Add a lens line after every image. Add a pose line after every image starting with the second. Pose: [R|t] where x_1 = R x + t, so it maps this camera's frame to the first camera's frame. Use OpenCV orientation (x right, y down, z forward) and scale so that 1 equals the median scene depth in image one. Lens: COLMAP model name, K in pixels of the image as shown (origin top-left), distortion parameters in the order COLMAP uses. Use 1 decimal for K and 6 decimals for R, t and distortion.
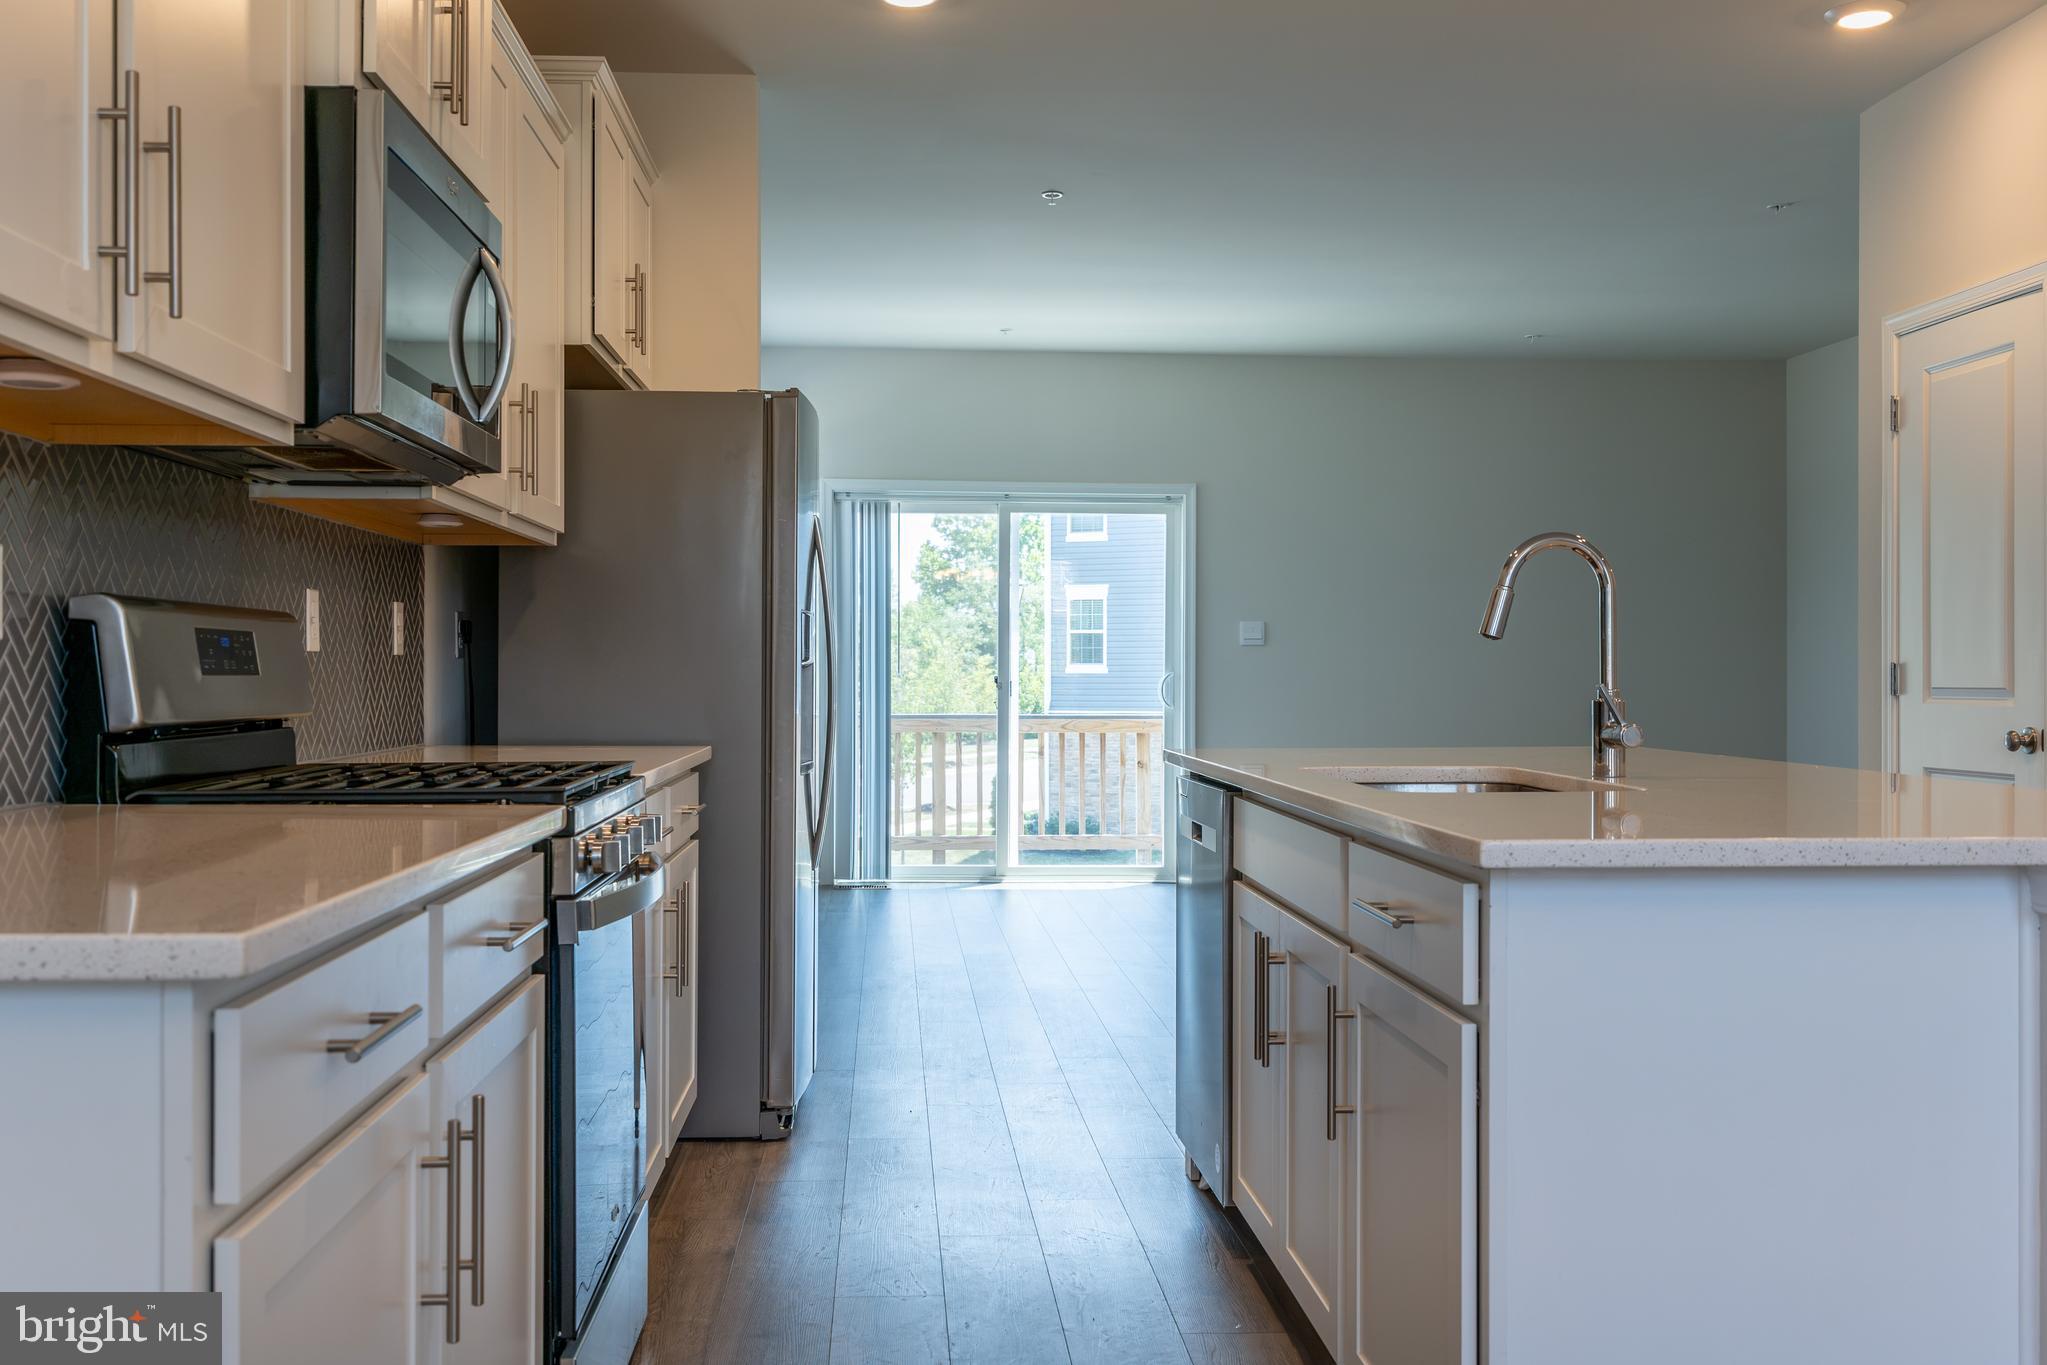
lens RADIAL K [[1979.3, 0, 1006.8], [0, 1979.3, 683.4], [0, 0, 1]] dist [0.001821, 0.000000]
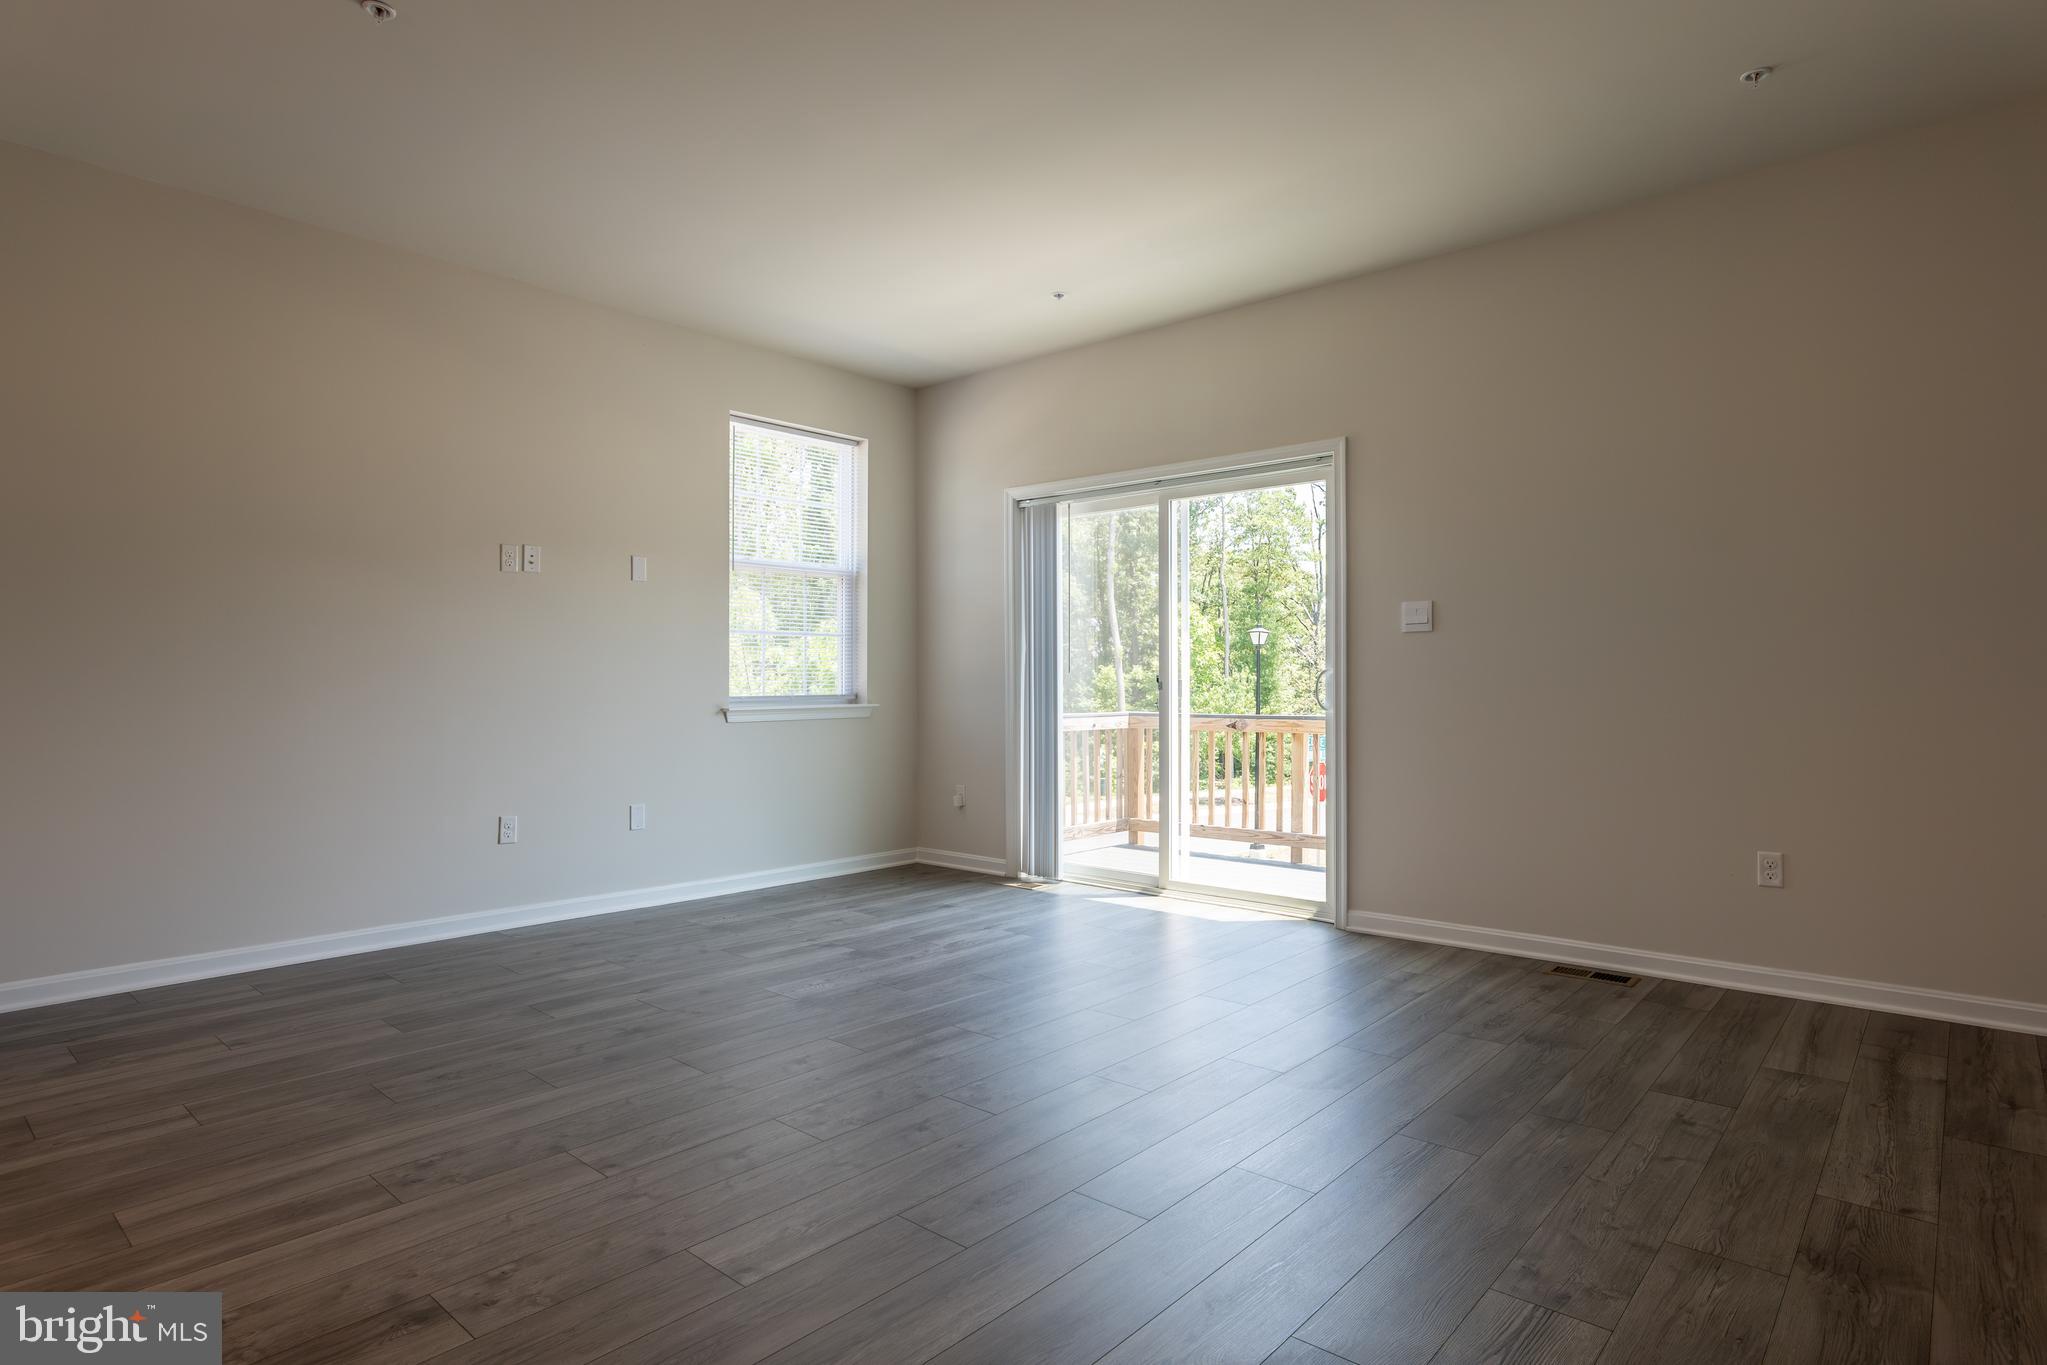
lens RADIAL K [[1095.3, 0, 1012.6], [0, 1095.3, 682.0], [0, 0, 1]] dist [-0.020198, 0.009344]
pose [[0.708098, -0.007626, -0.706073, 0.321181], [0.000274, 0.999945, -0.010525, 0.005049], [0.706114, 0.007259, 0.708061, 0.597064]]
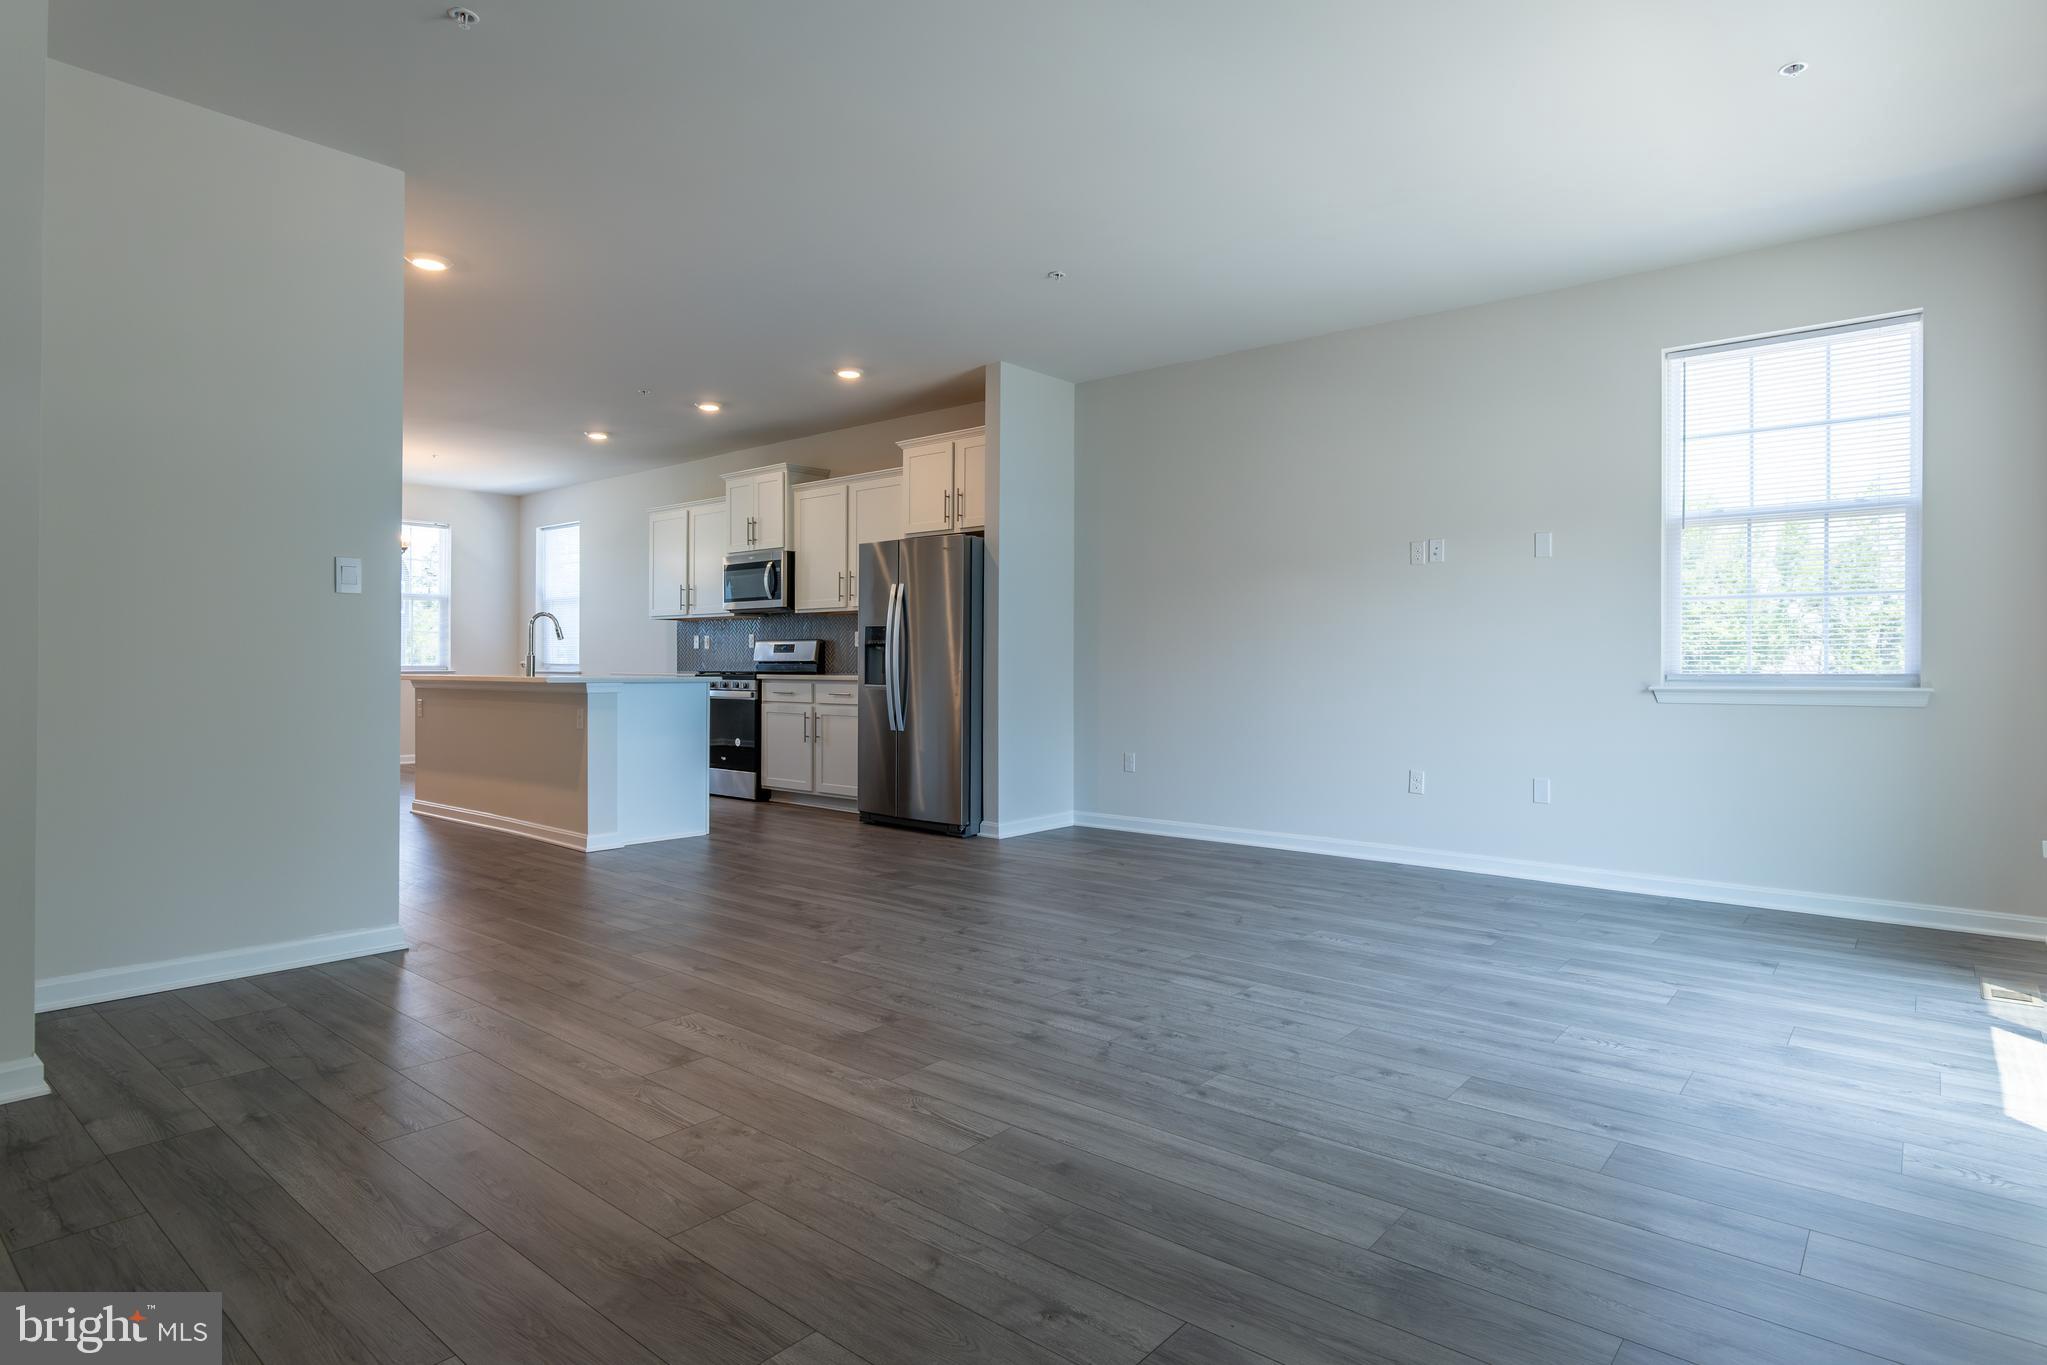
lens RADIAL K [[1095.3, 0, 1017.1], [0, 1095.3, 669.3], [0, 0, 1]] dist [-0.020198, 0.009344]
pose [[-0.686192, -0.000141, -0.727420, 0.380496], [-0.008442, 0.999934, 0.007770, 0.003608], [0.727371, 0.011472, -0.686148, 1.002284]]
